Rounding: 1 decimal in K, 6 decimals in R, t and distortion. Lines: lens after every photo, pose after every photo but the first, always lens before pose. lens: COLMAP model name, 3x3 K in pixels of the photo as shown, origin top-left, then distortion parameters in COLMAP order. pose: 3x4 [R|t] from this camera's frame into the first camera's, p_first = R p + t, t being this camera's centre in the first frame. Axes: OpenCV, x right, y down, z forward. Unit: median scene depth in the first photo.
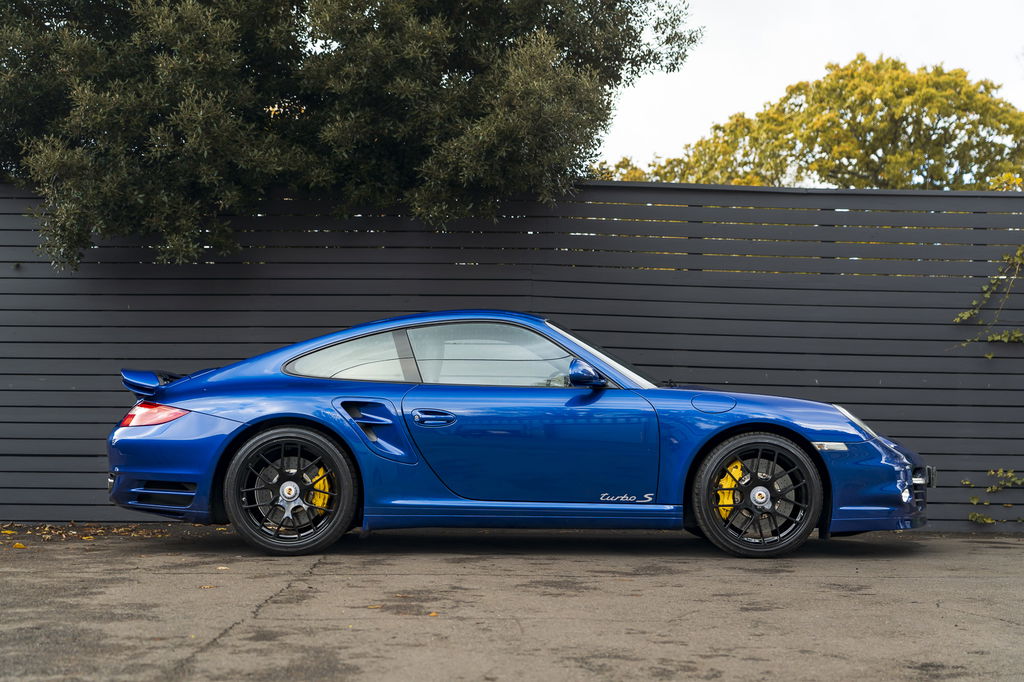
lens RADIAL K [[1566.6, 0, 505.3], [0, 1566.6, 343.0], [0, 0, 1]] dist [-0.093996, -0.013774]
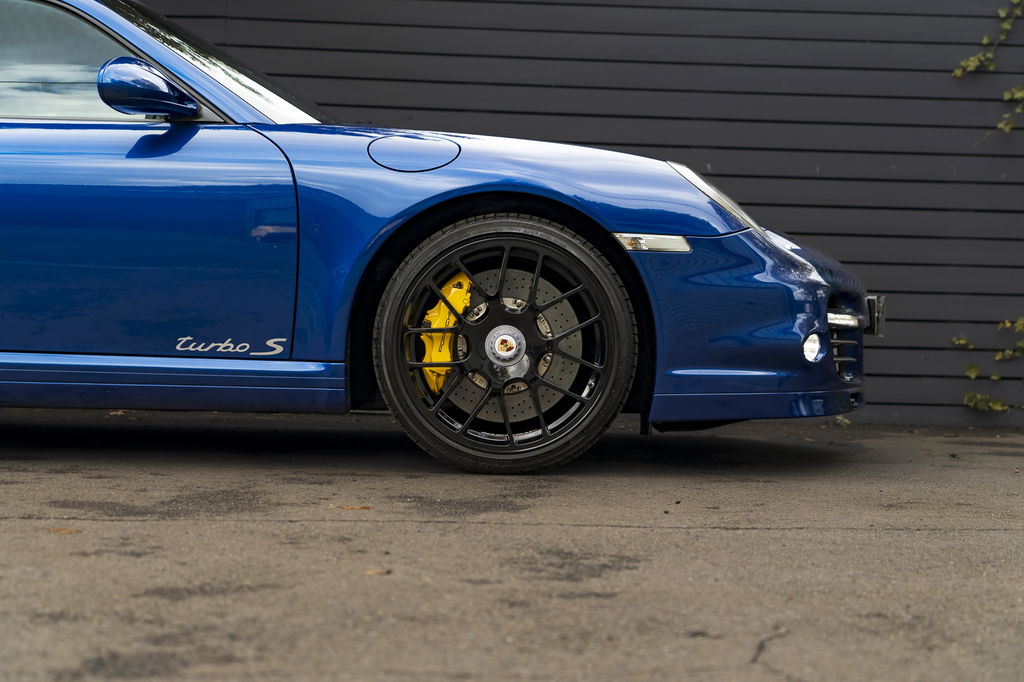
lens RADIAL K [[1775.6, 0, 512.0], [0, 1775.6, 341.0], [0, 0, 1]] dist [-0.017984, -0.033193]
pose [[0.999785, 0.005175, 0.020087, 0.153341], [-0.006628, 0.997313, 0.072963, 0.056466], [-0.019655, -0.073081, 0.997132, 0.451681]]
